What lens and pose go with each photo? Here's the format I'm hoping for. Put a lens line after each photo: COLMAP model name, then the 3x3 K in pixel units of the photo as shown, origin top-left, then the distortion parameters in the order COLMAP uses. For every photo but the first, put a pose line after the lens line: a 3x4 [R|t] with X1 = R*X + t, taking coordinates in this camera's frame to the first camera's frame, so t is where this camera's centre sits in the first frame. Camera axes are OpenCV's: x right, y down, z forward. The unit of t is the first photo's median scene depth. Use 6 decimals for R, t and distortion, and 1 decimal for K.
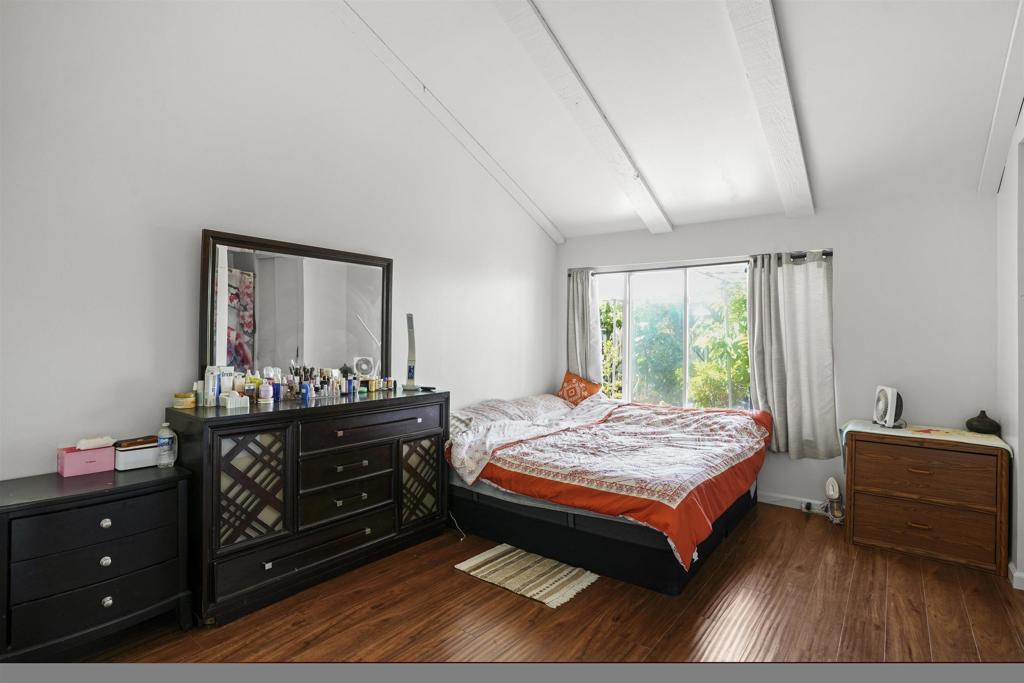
lens RADIAL K [[508.4, 0, 511.4], [0, 508.4, 338.0], [0, 0, 1]] dist [-0.047884, 0.003598]
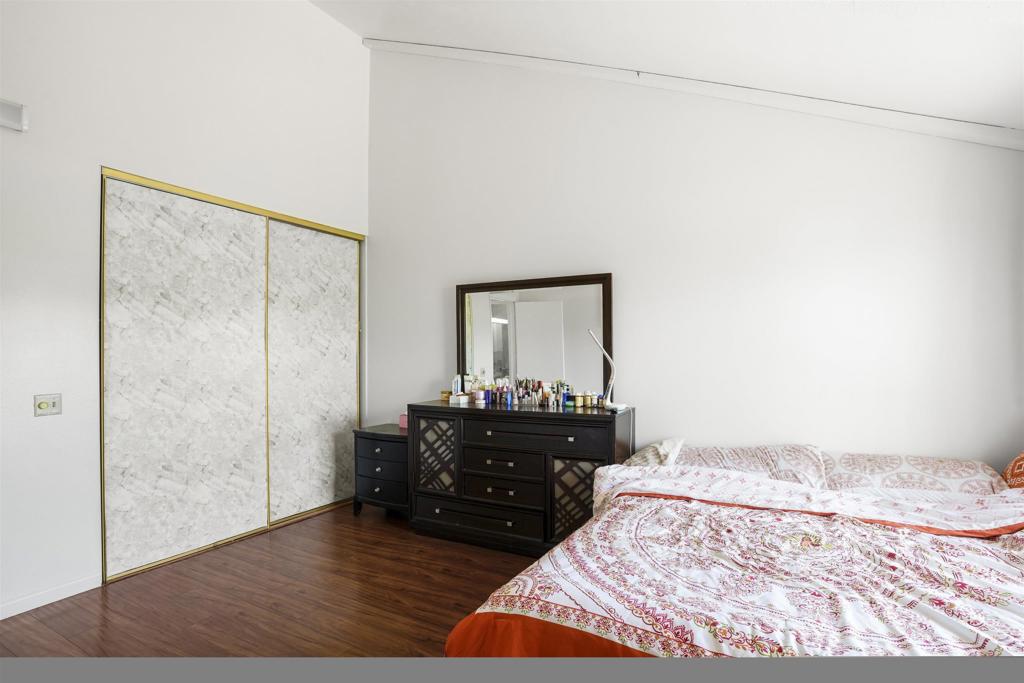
lens RADIAL K [[508.4, 0, 512.2], [0, 508.4, 345.6], [0, 0, 1]] dist [-0.047884, 0.003598]
pose [[0.144971, -0.027348, -0.989058, 0.995190], [0.010188, 0.999606, -0.026146, 0.008895], [0.989383, -0.006286, 0.145192, 0.963387]]
